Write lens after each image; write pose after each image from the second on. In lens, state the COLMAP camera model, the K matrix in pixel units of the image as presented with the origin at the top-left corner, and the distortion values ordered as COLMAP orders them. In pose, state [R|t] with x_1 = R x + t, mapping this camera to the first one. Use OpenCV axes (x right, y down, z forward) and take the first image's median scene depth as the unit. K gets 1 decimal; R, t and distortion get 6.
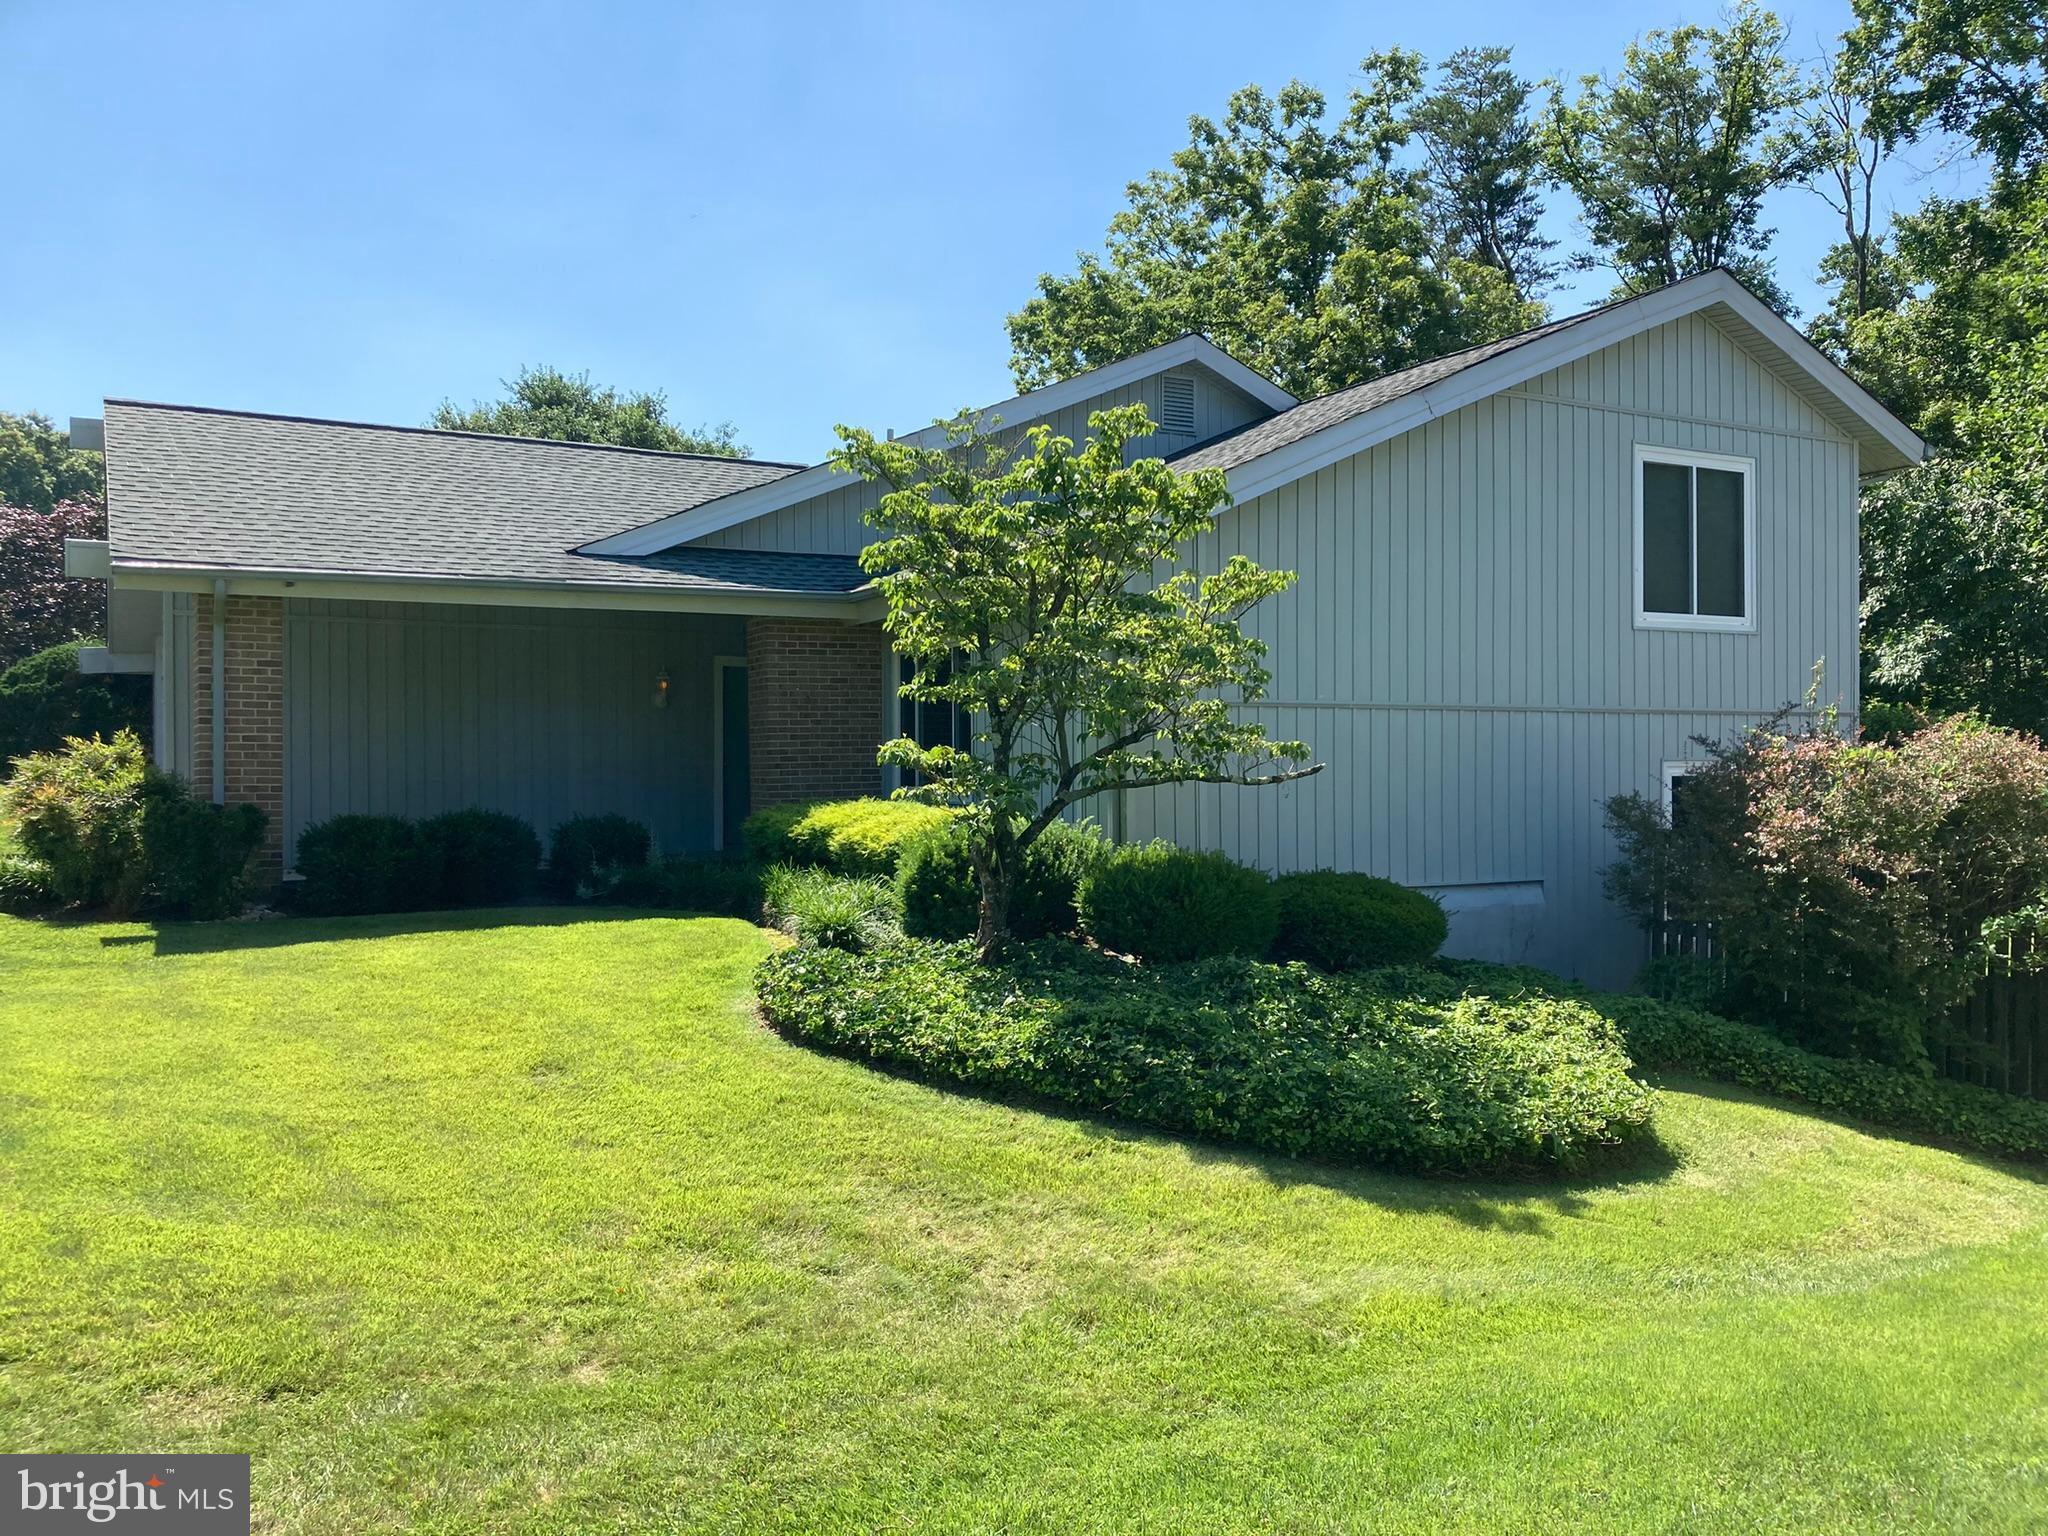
lens RADIAL K [[1678.8, 0, 1022.0], [0, 1678.8, 770.2], [0, 0, 1]] dist [0.017166, -0.007159]
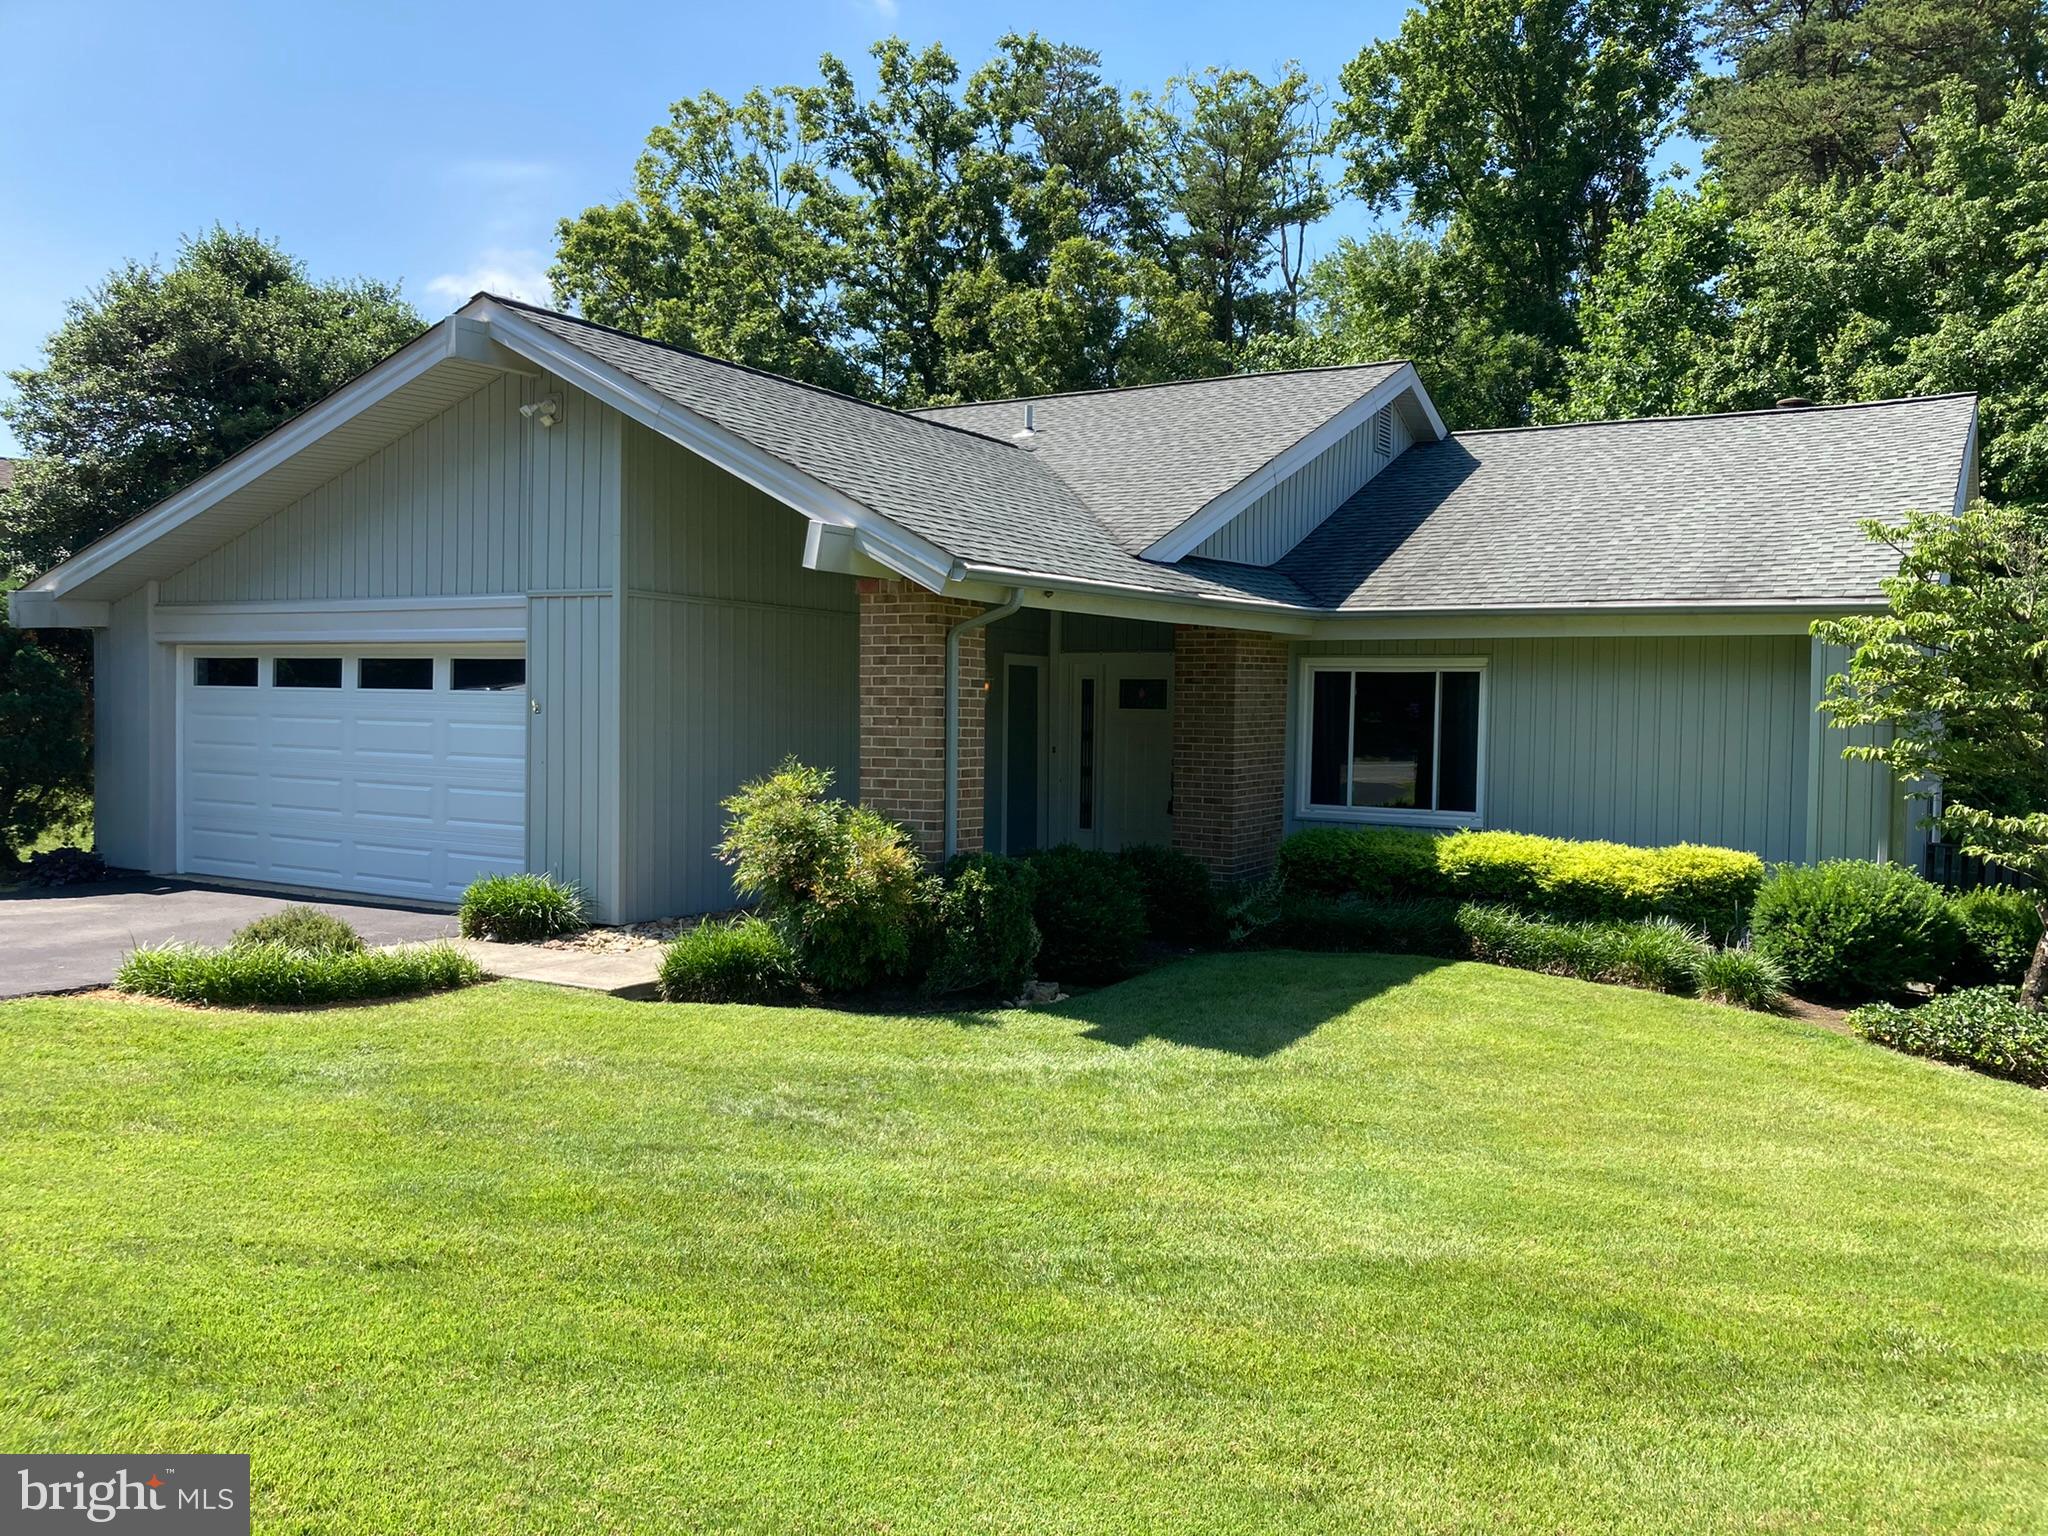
lens RADIAL K [[1678.8, 0, 1033.1], [0, 1678.8, 768.4], [0, 0, 1]] dist [0.017166, -0.007159]
pose [[0.864477, 0.000657, 0.502672, -0.287313], [-0.022088, 0.999083, 0.036680, -0.017784], [-0.502187, -0.042812, 0.863698, 0.090120]]
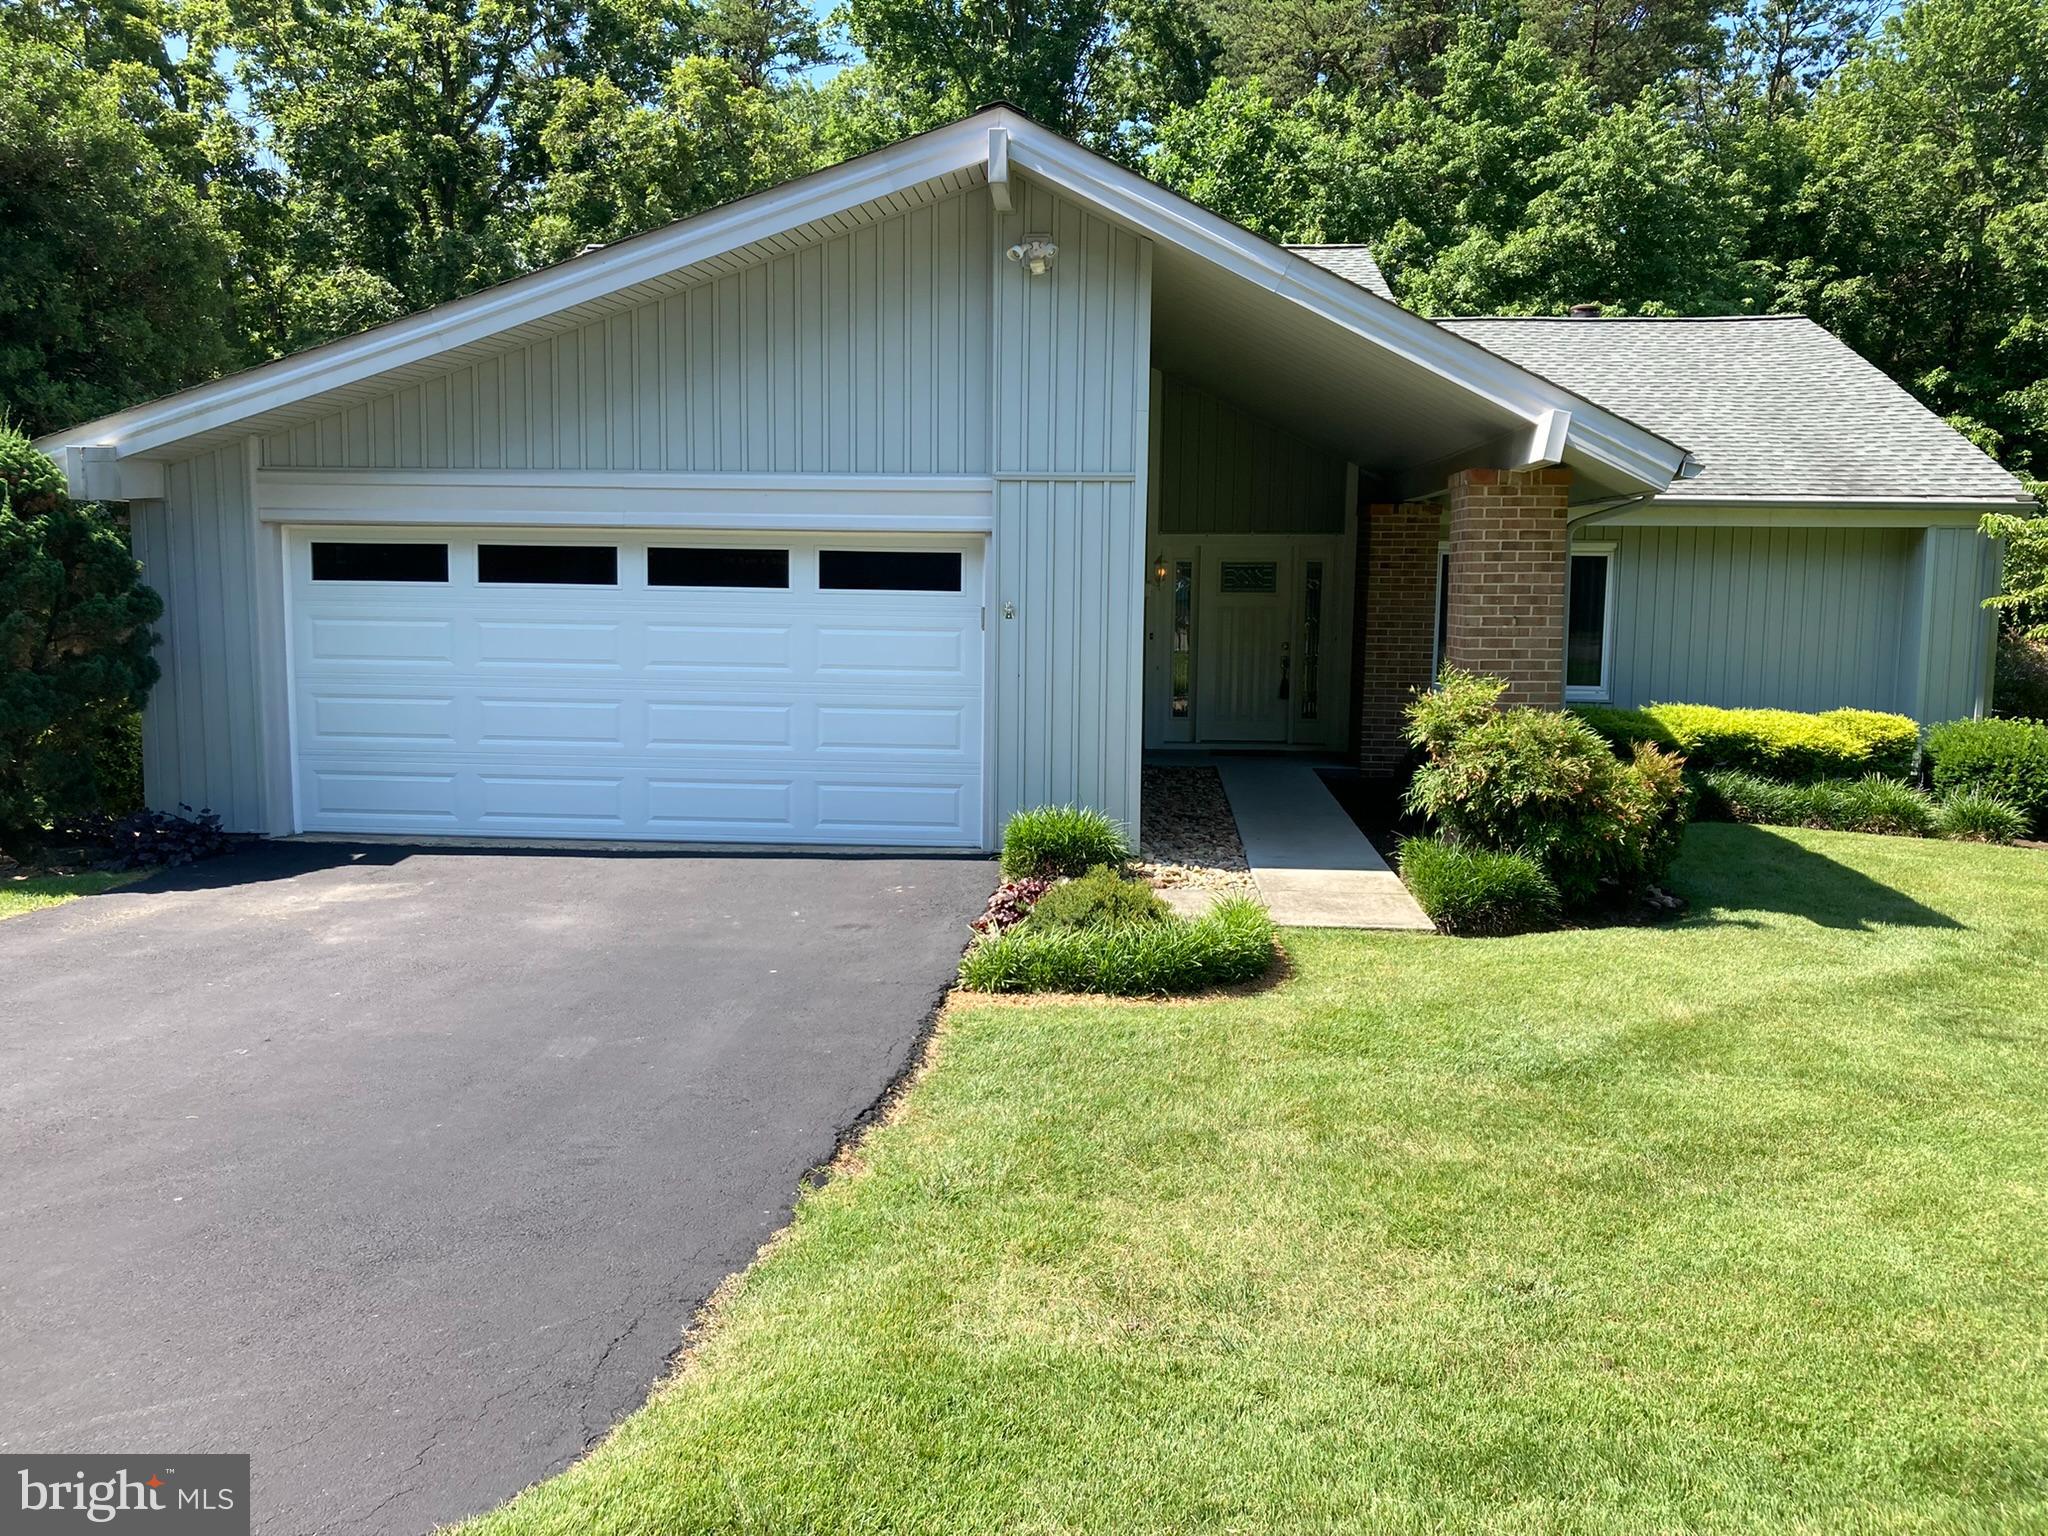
lens RADIAL K [[1678.8, 0, 1026.6], [0, 1678.8, 773.6], [0, 0, 1]] dist [0.017166, -0.007159]
pose [[0.543567, -0.089286, 0.834603, -0.421629], [-0.014678, 0.993163, 0.115809, -0.020377], [-0.839237, -0.075200, 0.538541, 0.248009]]
